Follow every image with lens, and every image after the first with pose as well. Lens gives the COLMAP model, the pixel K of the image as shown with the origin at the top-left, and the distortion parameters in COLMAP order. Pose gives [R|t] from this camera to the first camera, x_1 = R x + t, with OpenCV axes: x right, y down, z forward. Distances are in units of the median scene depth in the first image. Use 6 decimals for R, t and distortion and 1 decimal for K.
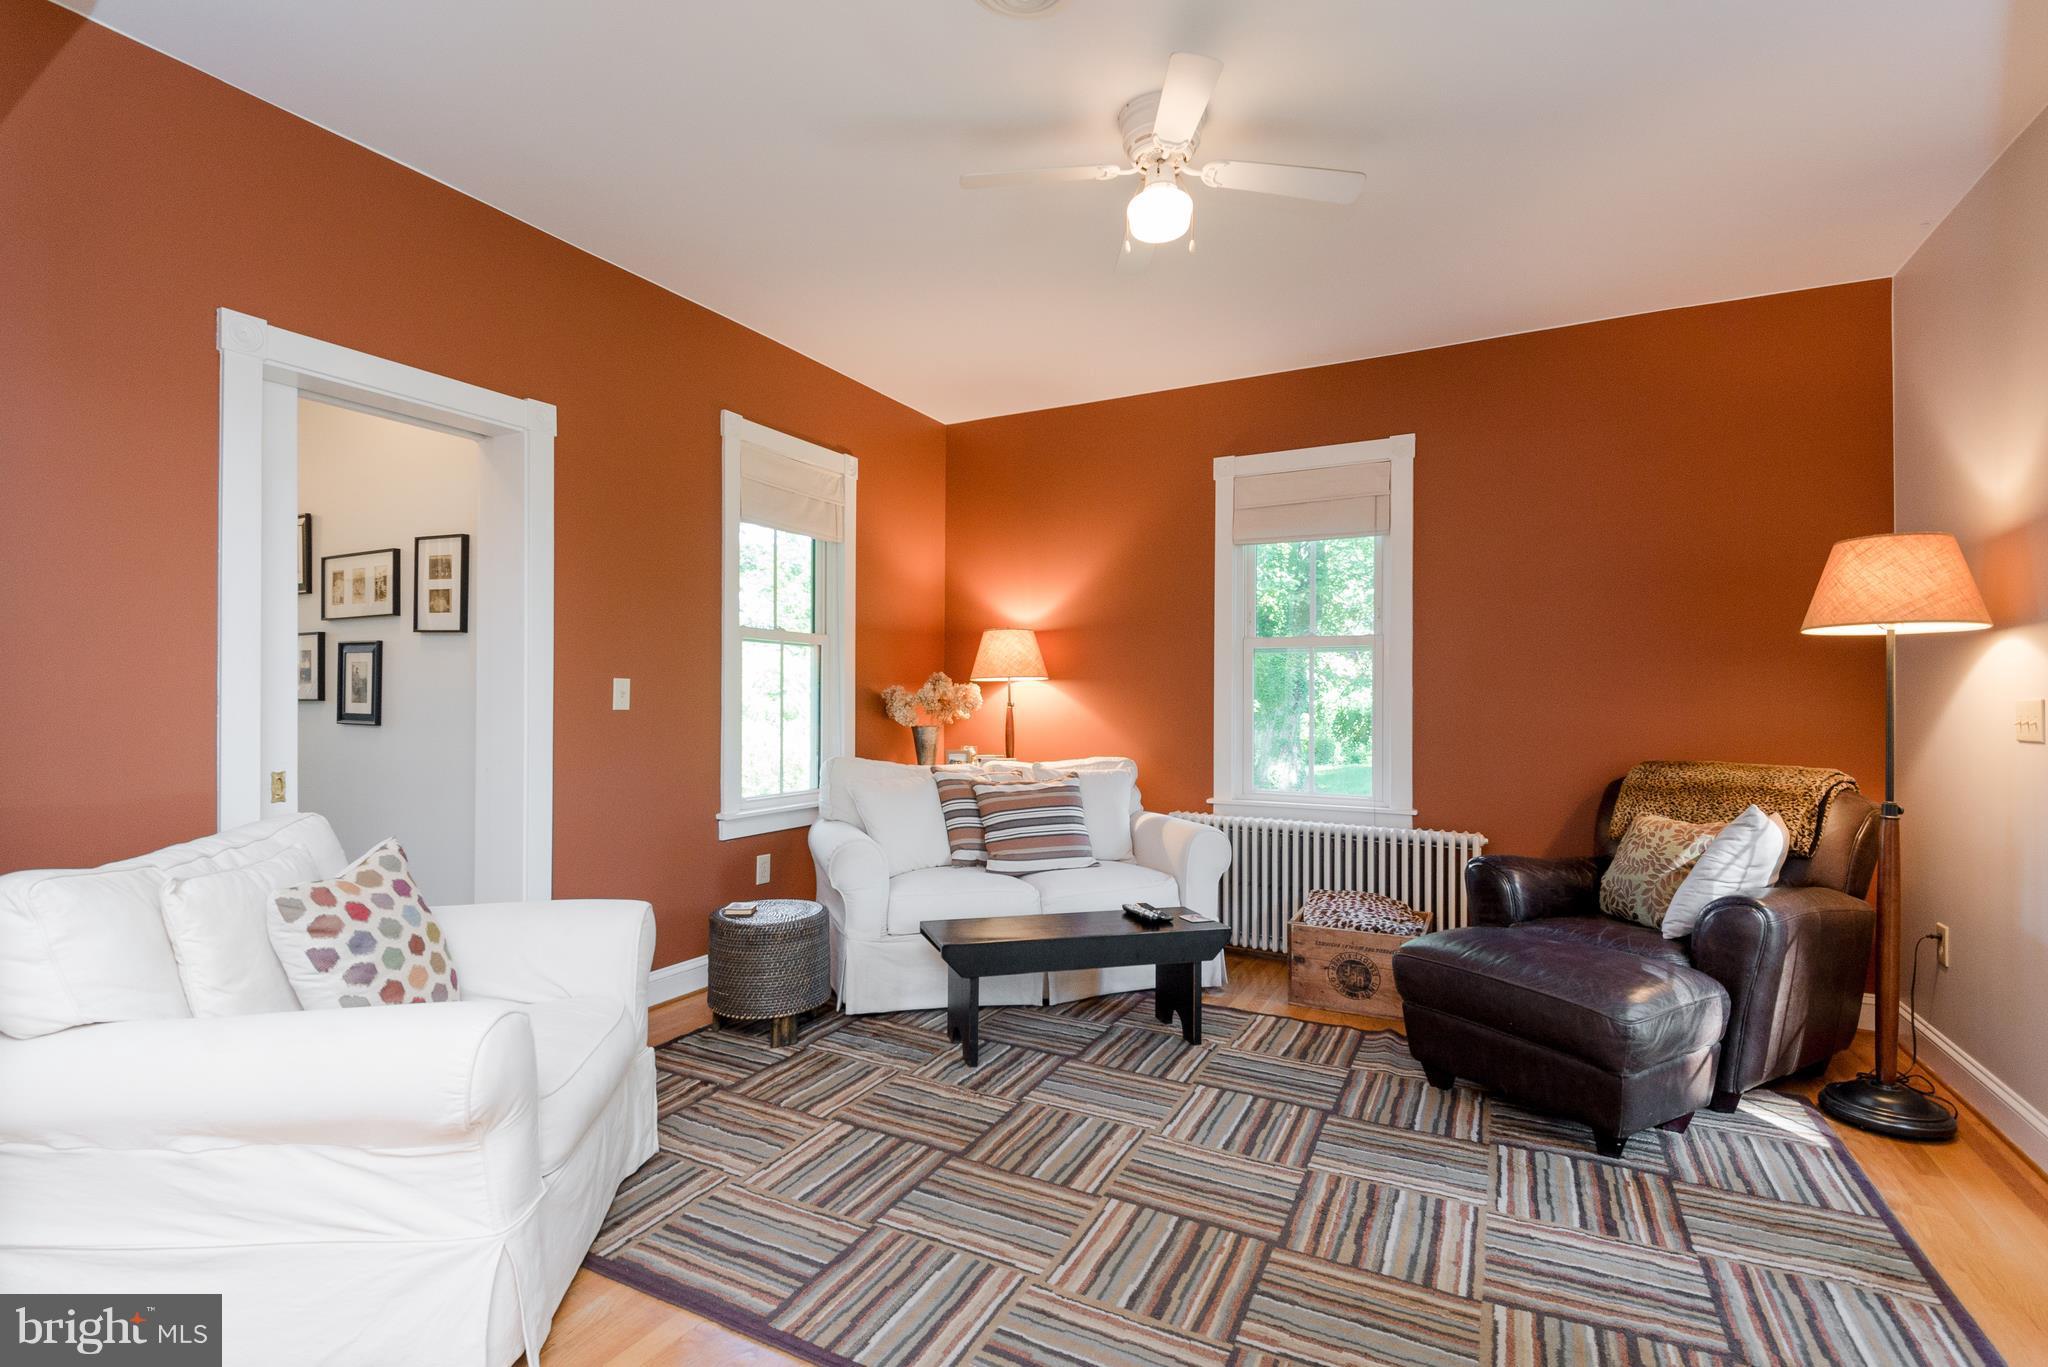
lens RADIAL K [[977.5, 0, 976.8], [0, 977.5, 695.3], [0, 0, 1]] dist [0.009454, -0.007723]
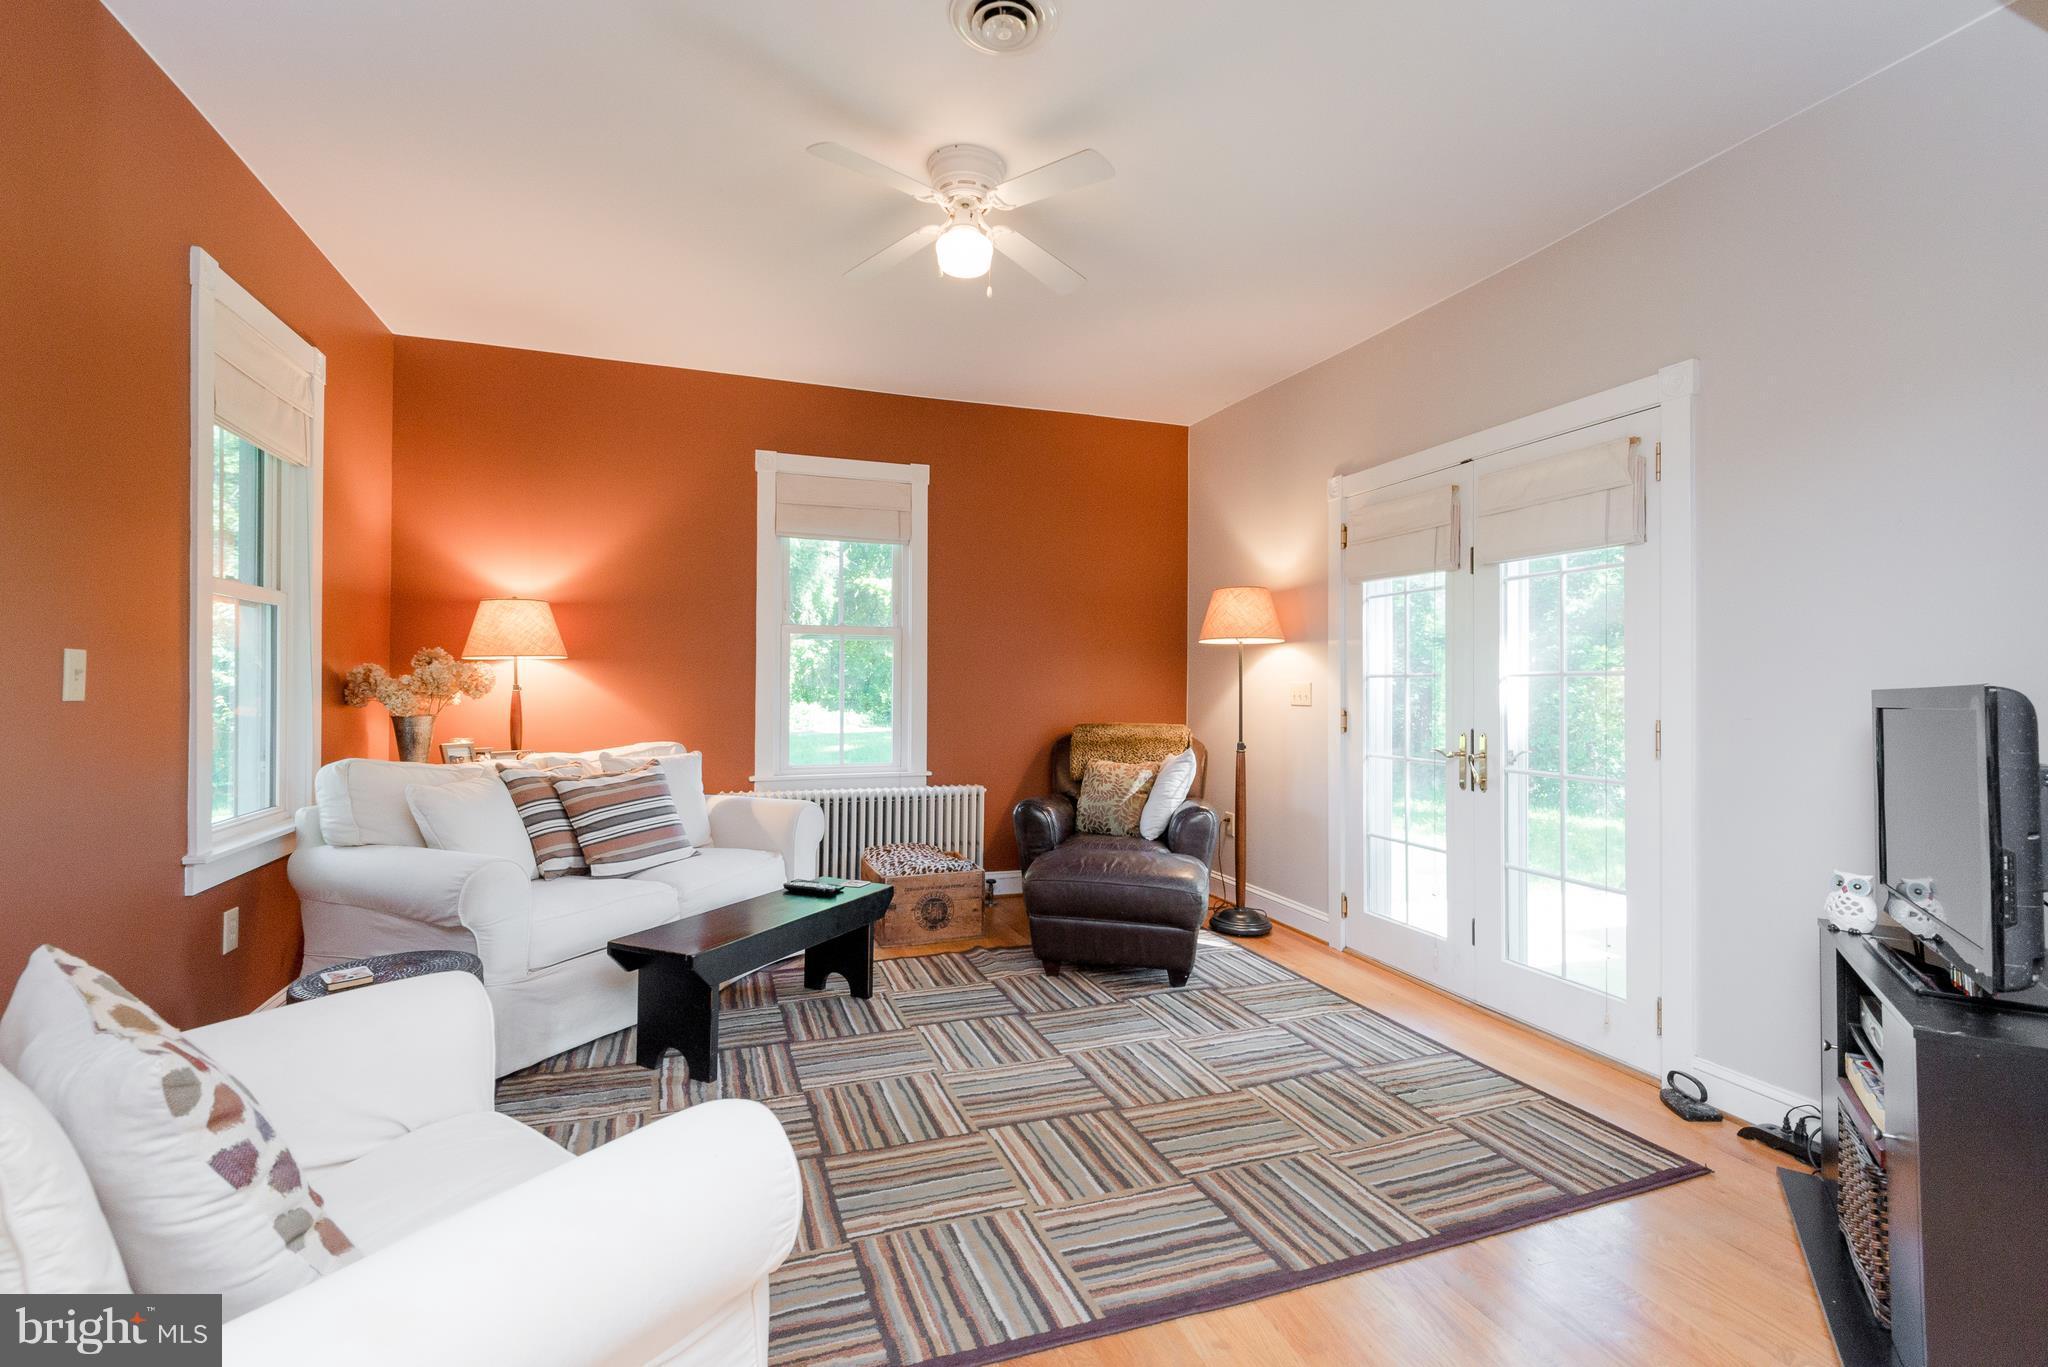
lens RADIAL K [[920.8, 0, 1031.1], [0, 920.8, 679.5], [0, 0, 1]] dist [0.040047, -0.016384]
pose [[0.658123, 0.000095, 0.752910, -0.367958], [-0.003630, 0.999989, 0.003046, -0.002675], [-0.752901, -0.004738, 0.658116, 0.154601]]
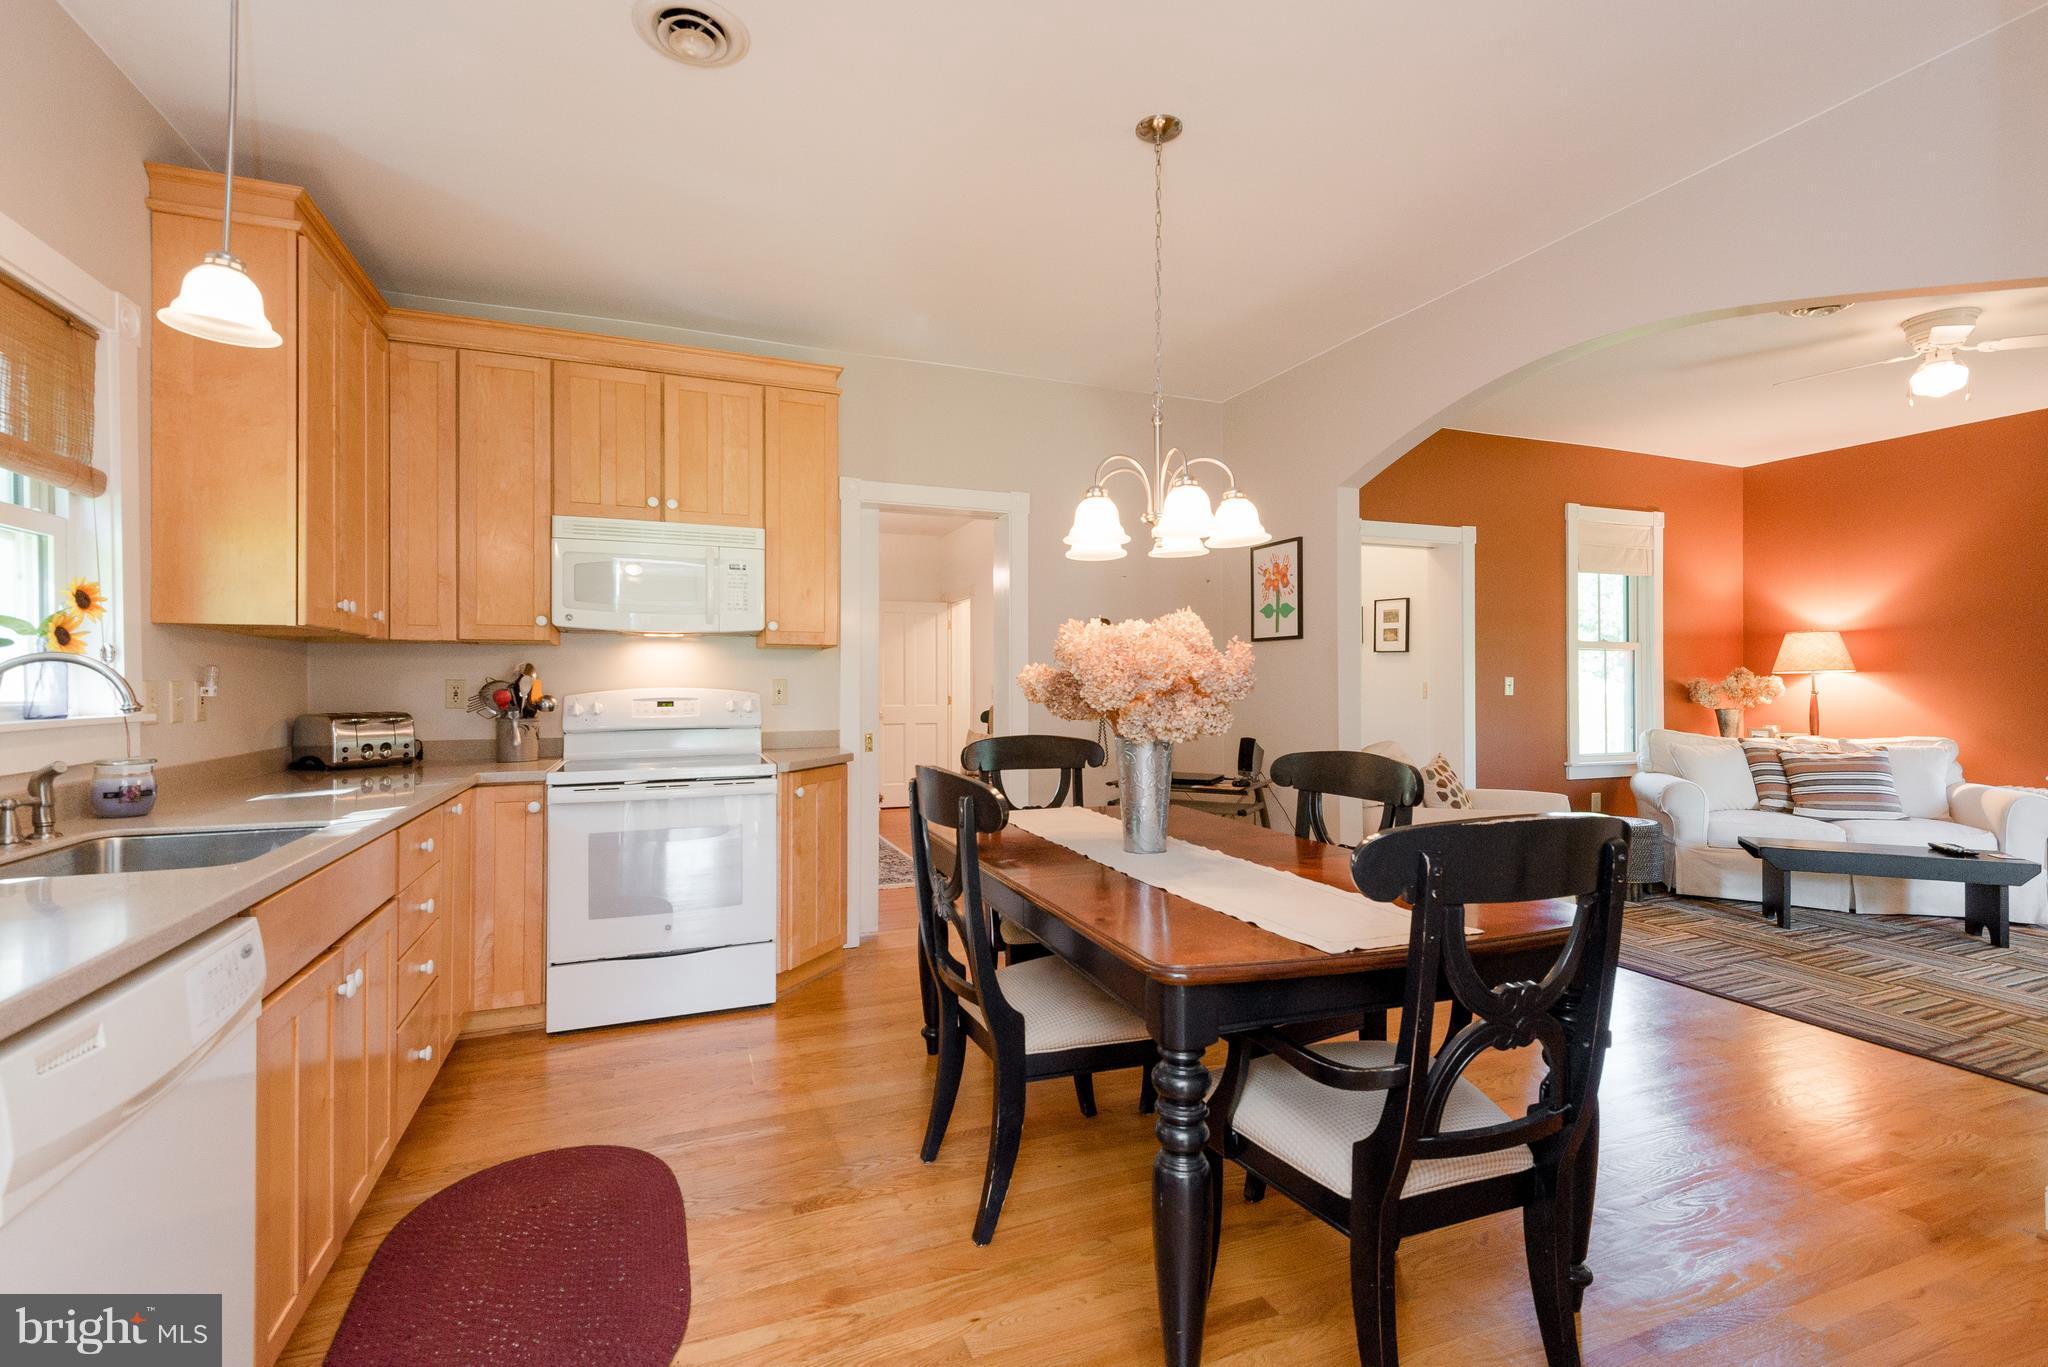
lens RADIAL K [[920.8, 0, 1033.3], [0, 920.8, 679.3], [0, 0, 1]] dist [0.040047, -0.016384]
pose [[0.791507, -0.008425, -0.611102, -0.027748], [0.006083, 0.999964, -0.005907, -0.007895], [0.611130, 0.000958, 0.791529, -0.695456]]
